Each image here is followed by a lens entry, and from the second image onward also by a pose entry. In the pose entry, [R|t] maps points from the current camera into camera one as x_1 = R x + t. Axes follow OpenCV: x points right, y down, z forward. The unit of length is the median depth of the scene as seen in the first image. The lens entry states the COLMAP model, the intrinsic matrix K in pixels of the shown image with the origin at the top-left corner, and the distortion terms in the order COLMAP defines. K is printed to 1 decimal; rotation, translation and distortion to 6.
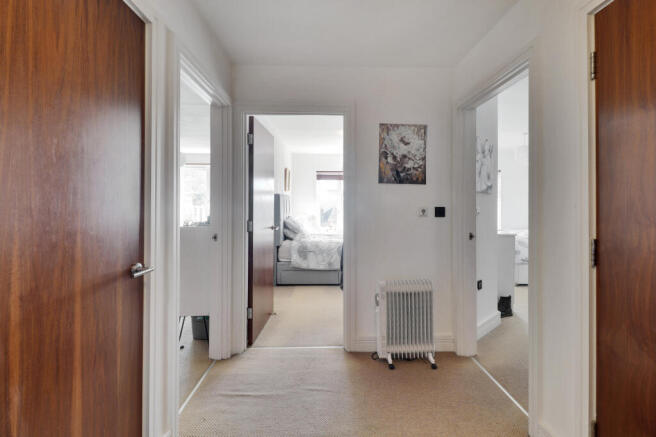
lens RADIAL K [[300.3, 0, 329.2], [0, 300.3, 206.4], [0, 0, 1]] dist [0.000903, -0.000209]
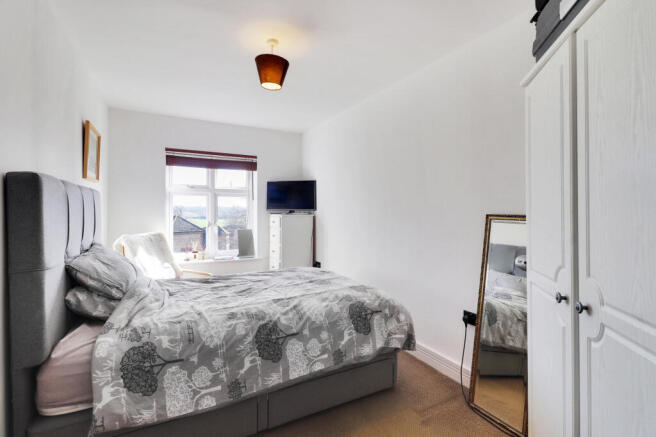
lens RADIAL K [[300.3, 0, 329.2], [0, 300.3, 206.4], [0, 0, 1]] dist [0.000903, -0.000209]
pose [[0.876635, 0.006530, 0.481111, -0.064965], [0.004719, 0.999743, -0.022167, -0.004914], [-0.481132, 0.021703, 0.876379, 0.607891]]
